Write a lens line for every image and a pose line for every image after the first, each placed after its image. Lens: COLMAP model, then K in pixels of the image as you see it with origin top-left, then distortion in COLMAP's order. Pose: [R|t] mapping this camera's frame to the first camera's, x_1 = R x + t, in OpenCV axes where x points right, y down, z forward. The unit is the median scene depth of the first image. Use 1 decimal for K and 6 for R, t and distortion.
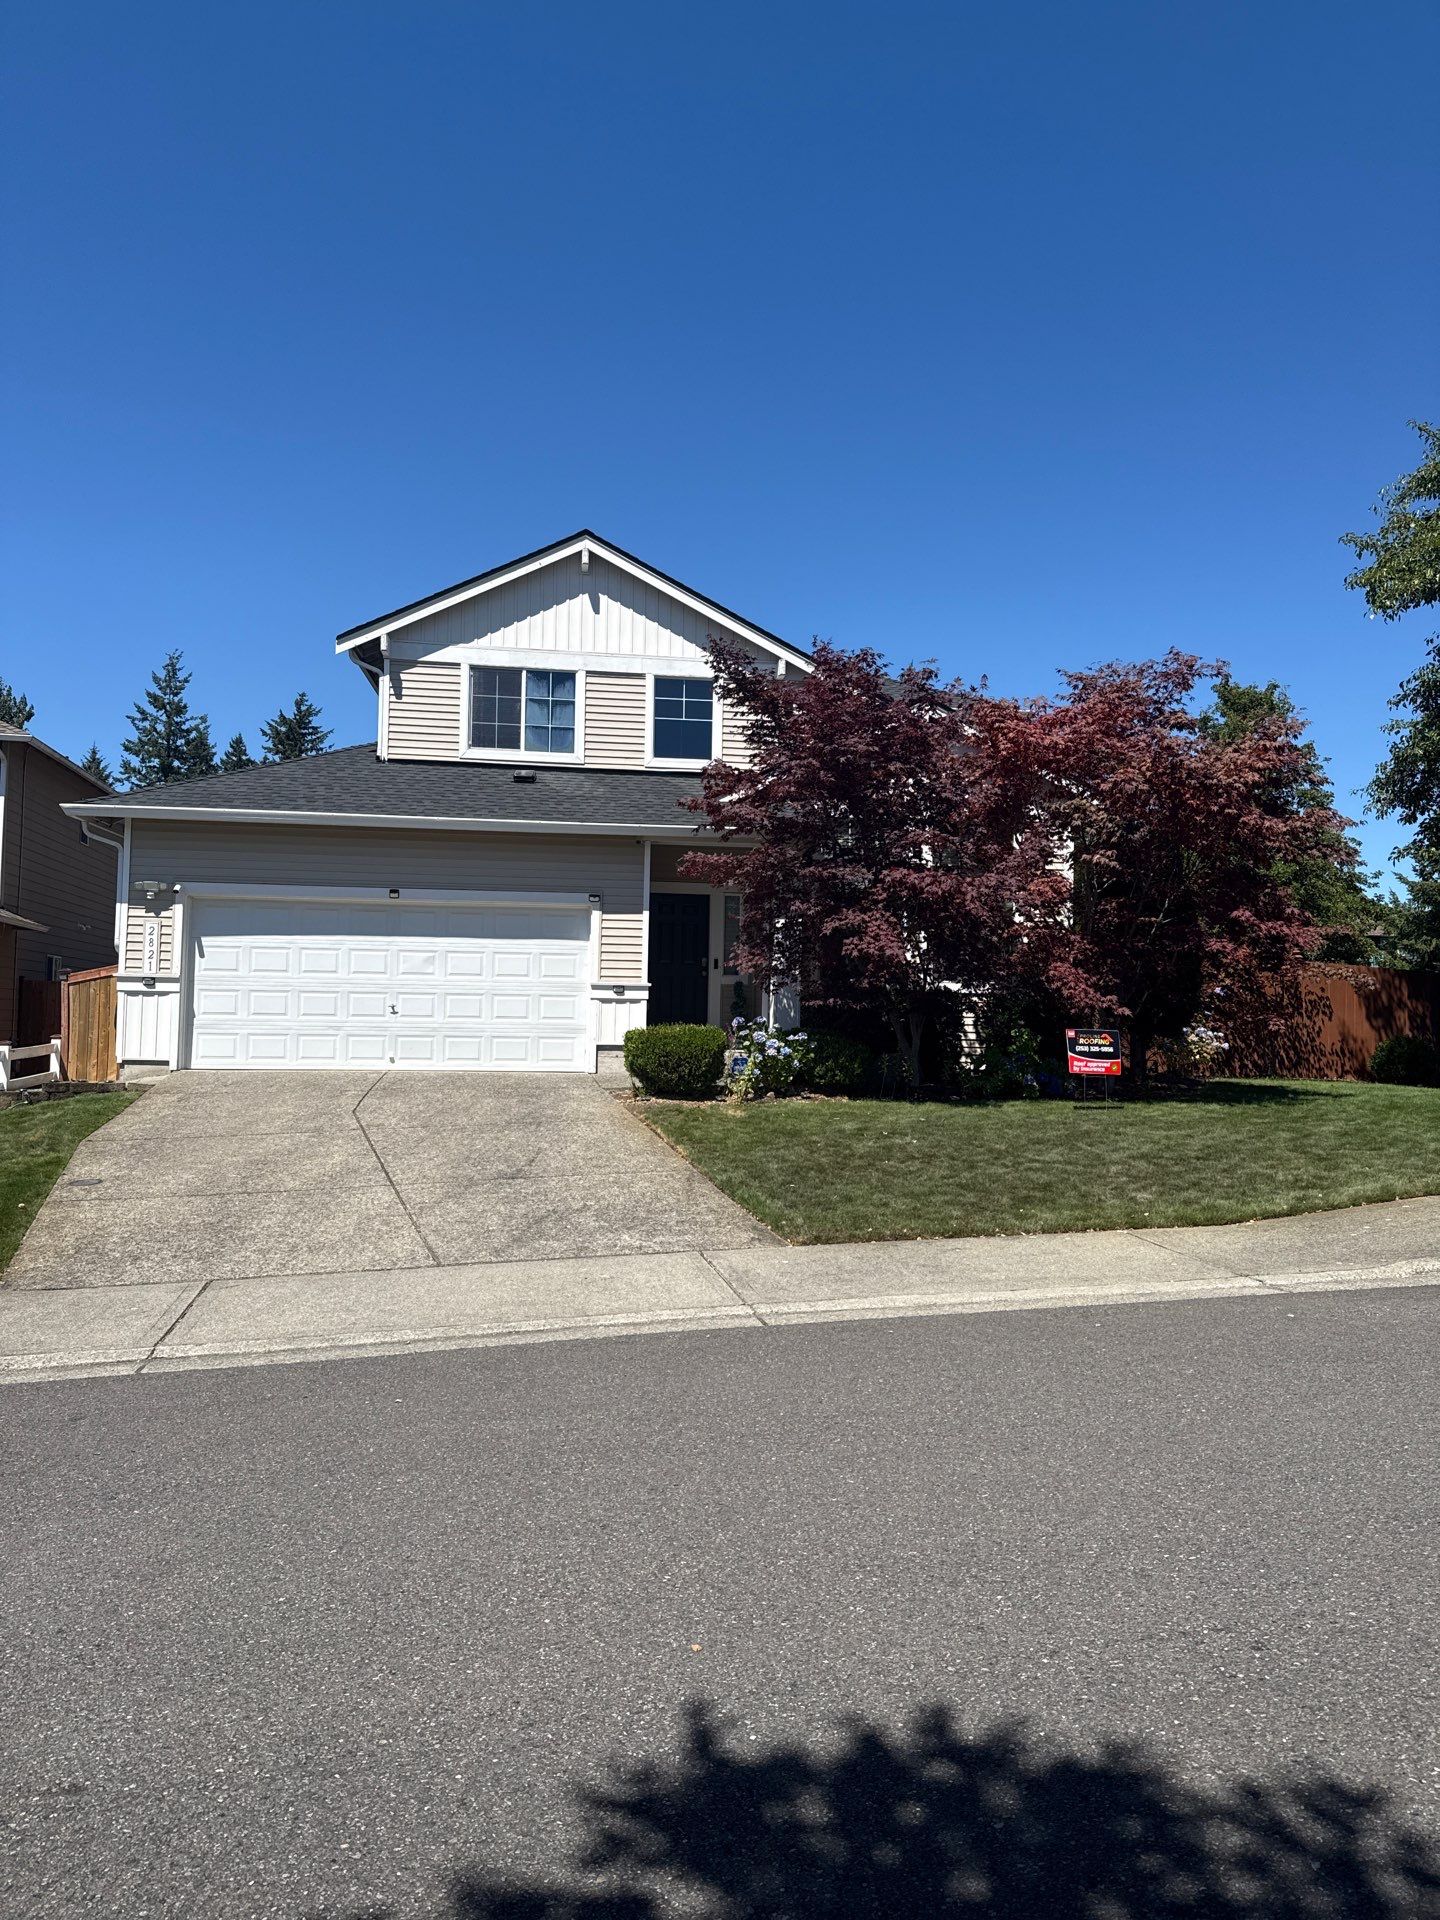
lens RADIAL K [[1358.6, 0, 746.6], [0, 1358.6, 954.5], [0, 0, 1]] dist [0.028043, 0.000367]
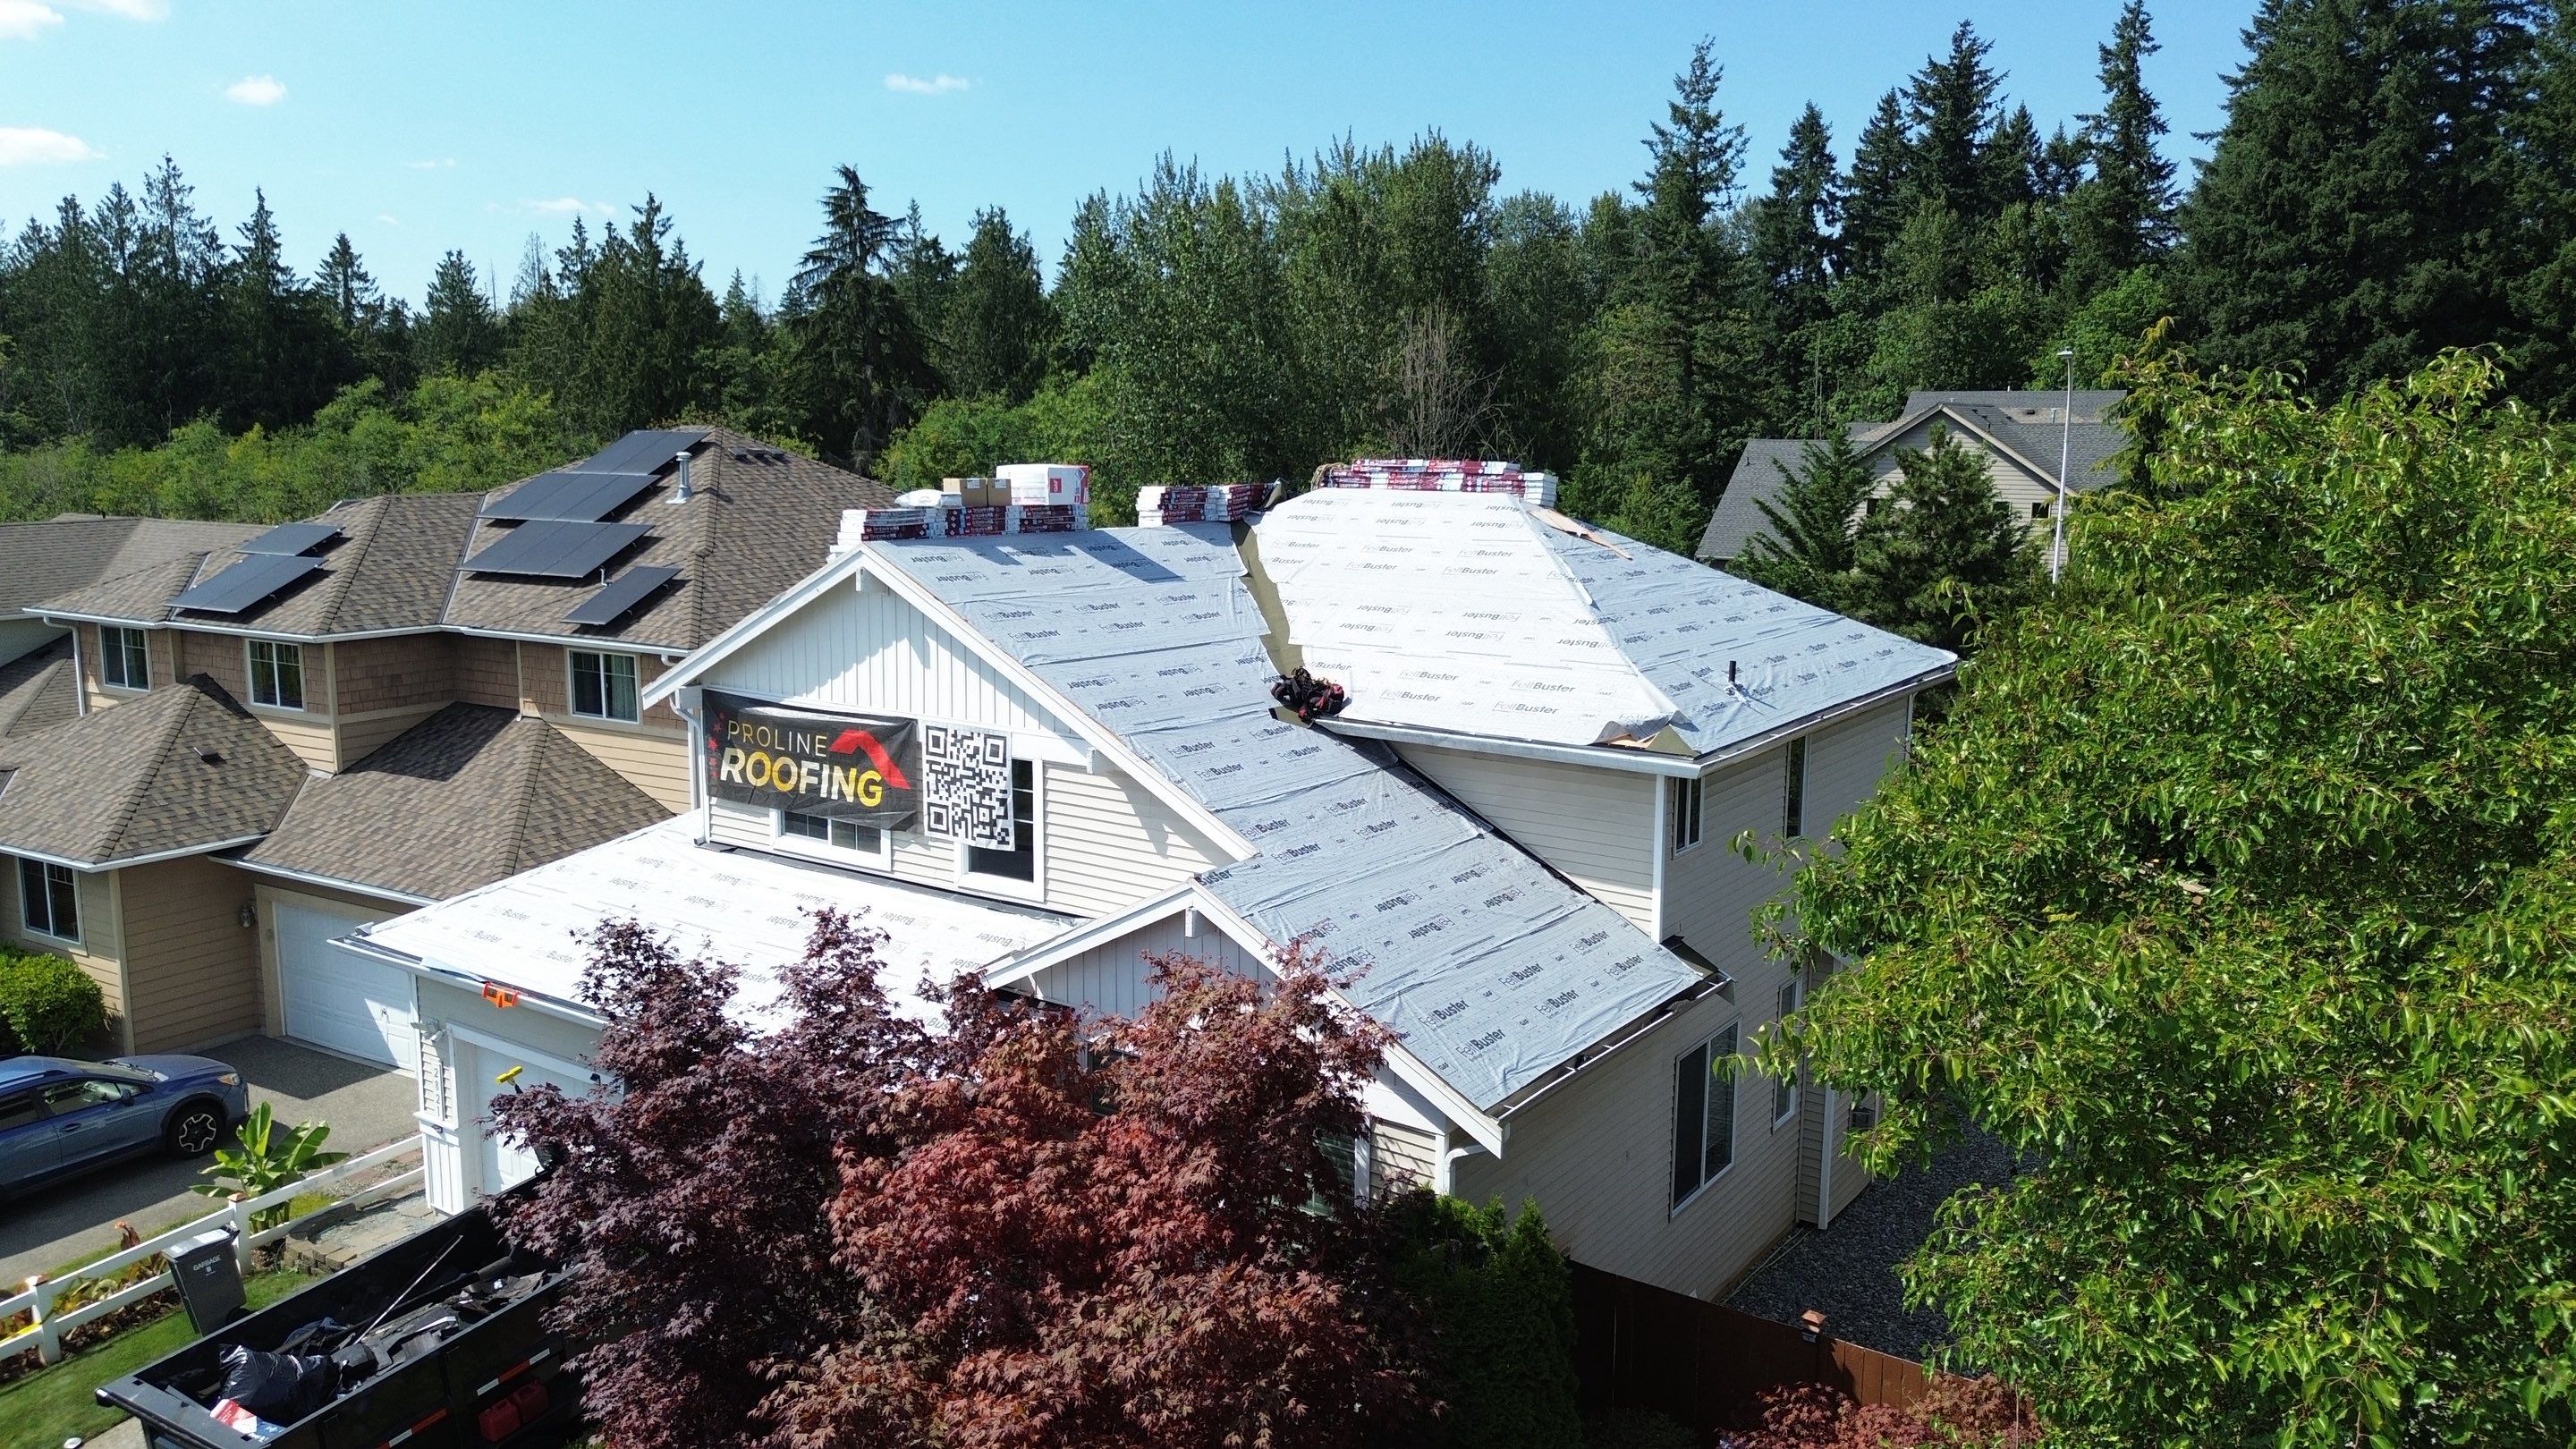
lens RADIAL K [[1837.8, 0, 1288.0], [0, 1837.8, 724.5], [0, 0, 1]] dist [0.085896, -0.103250]
pose [[0.743184, 0.098847, -0.661745, 0.643861], [0.040515, 0.980564, 0.191970, -0.387519], [0.667859, -0.169480, 0.724735, 0.473035]]
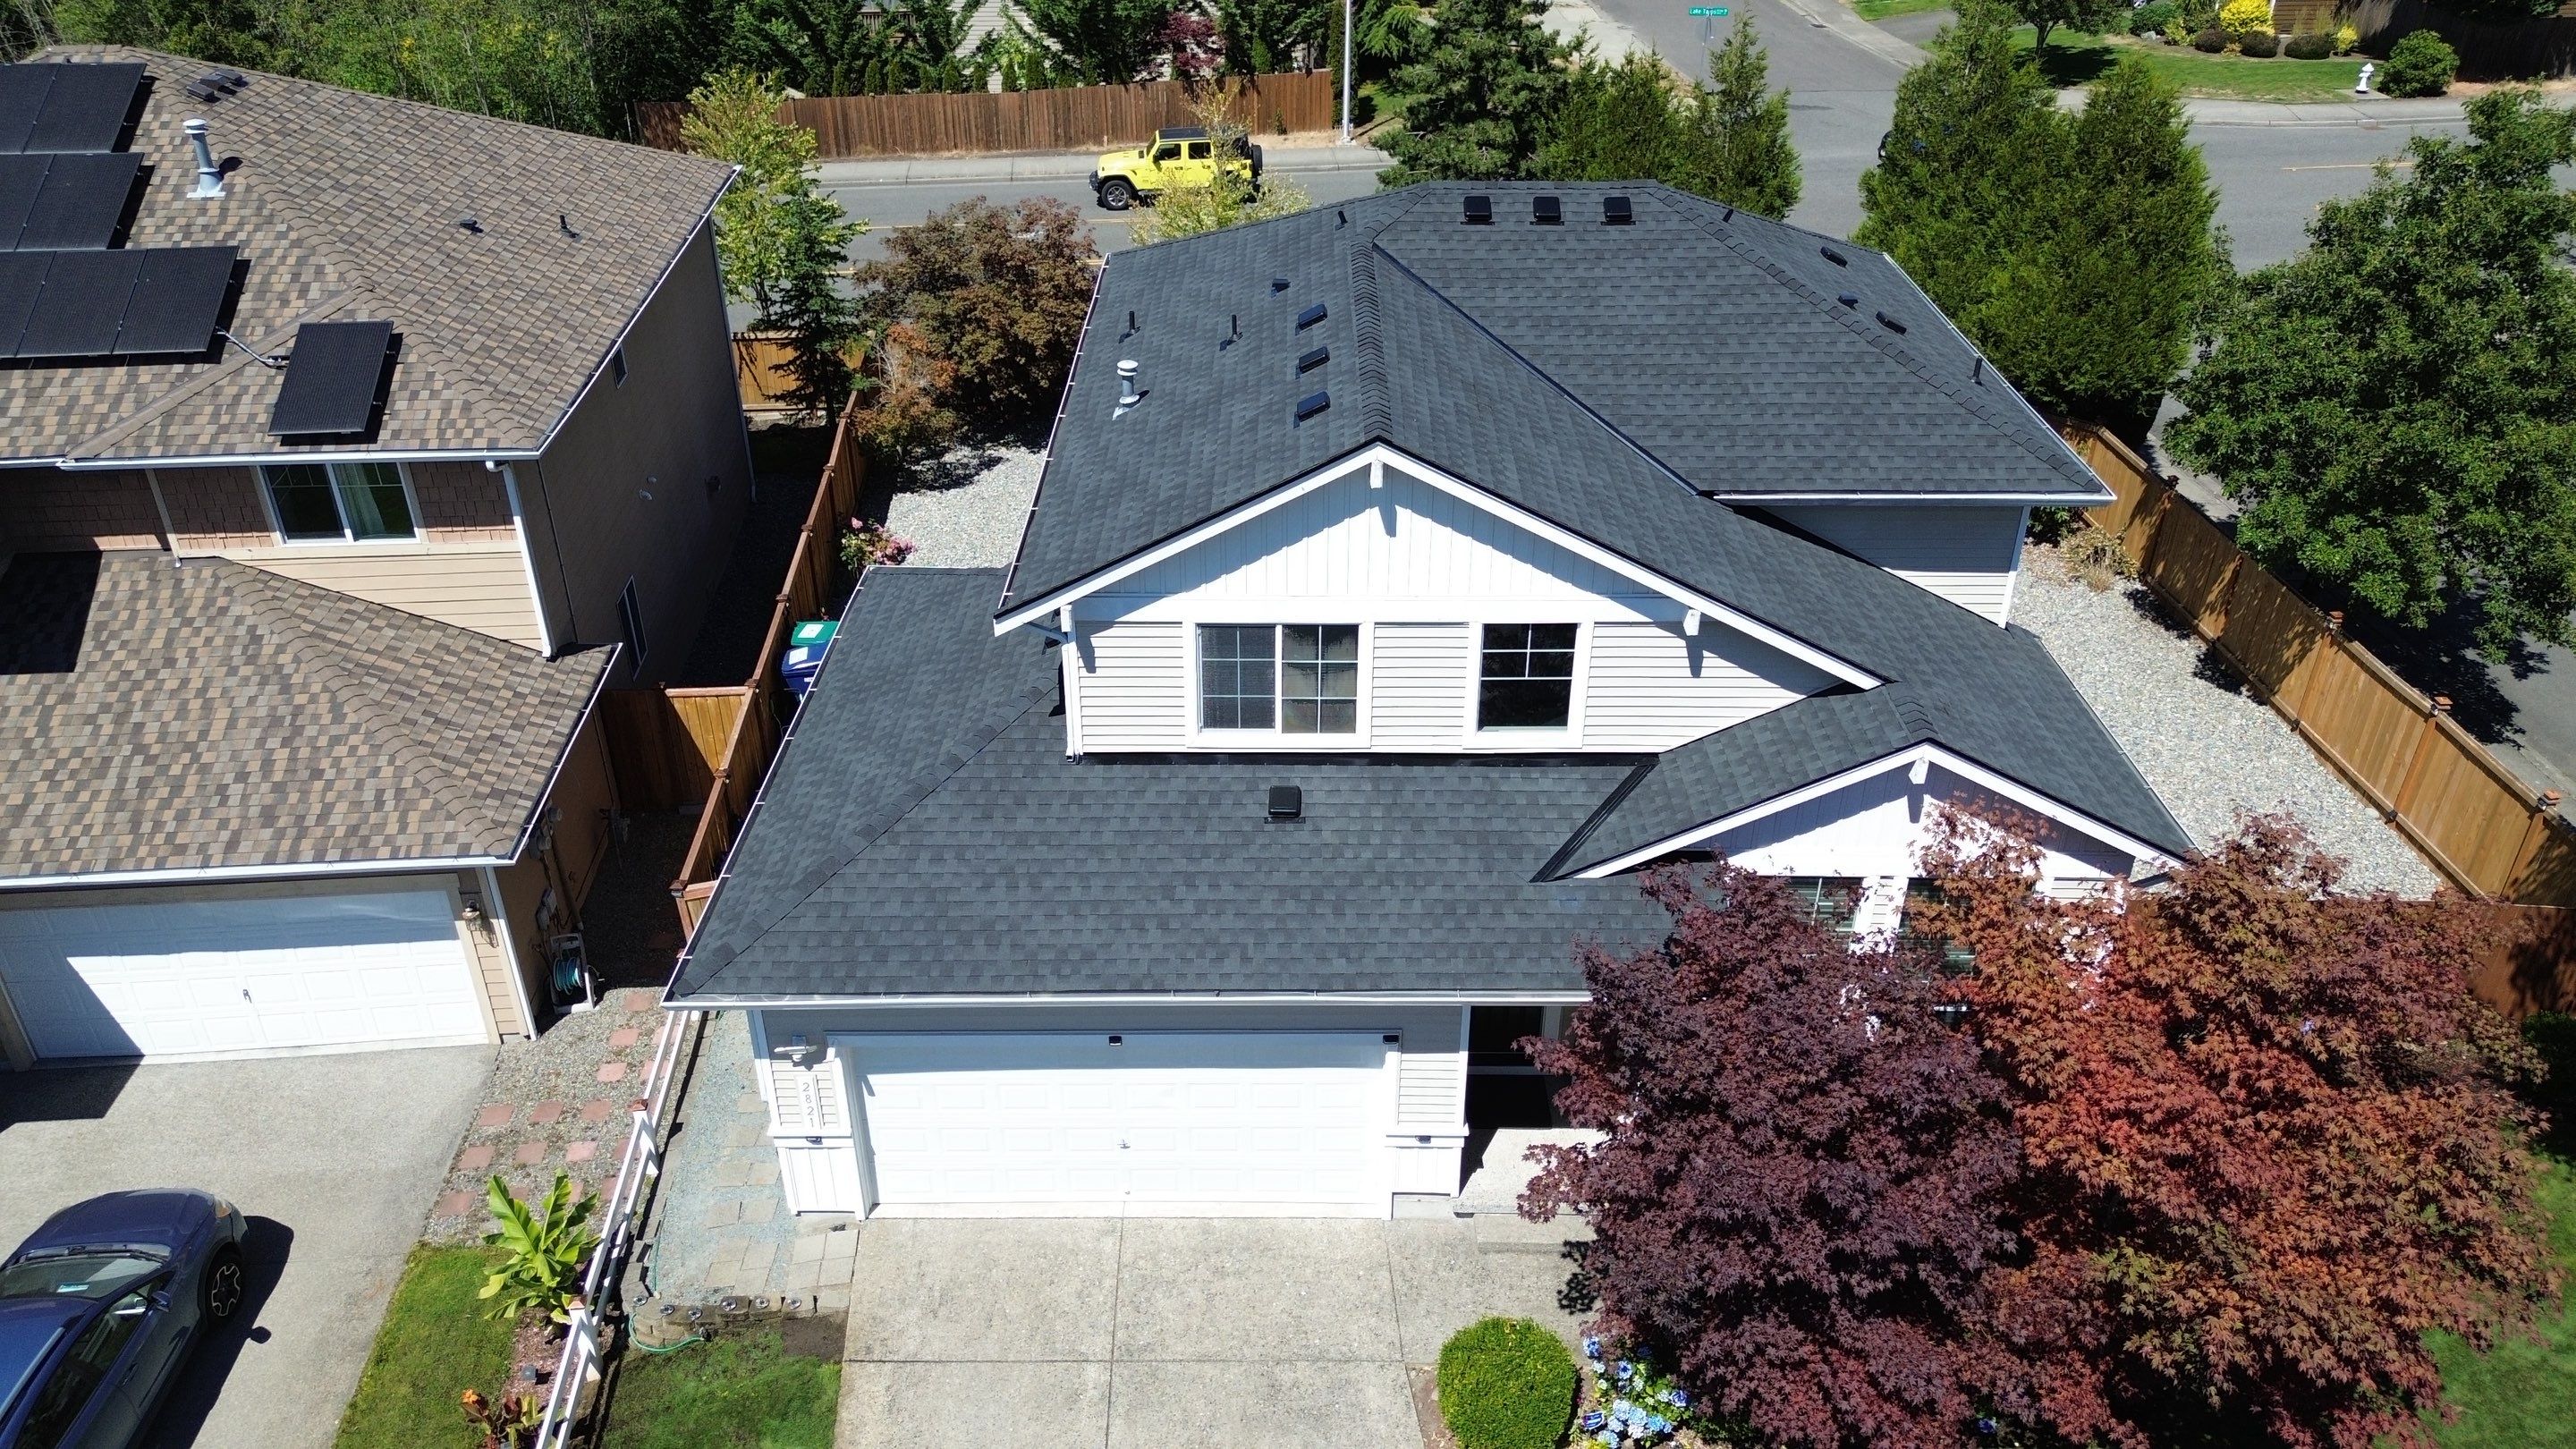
lens RADIAL K [[1837.8, 0, 1288.0], [0, 1837.8, 724.5], [0, 0, 1]] dist [0.085896, -0.103250]
pose [[0.992695, 0.051716, -0.109004, -0.062758], [0.016701, 0.835874, 0.548667, -0.646694], [0.119488, -0.546480, 0.828904, 0.259845]]
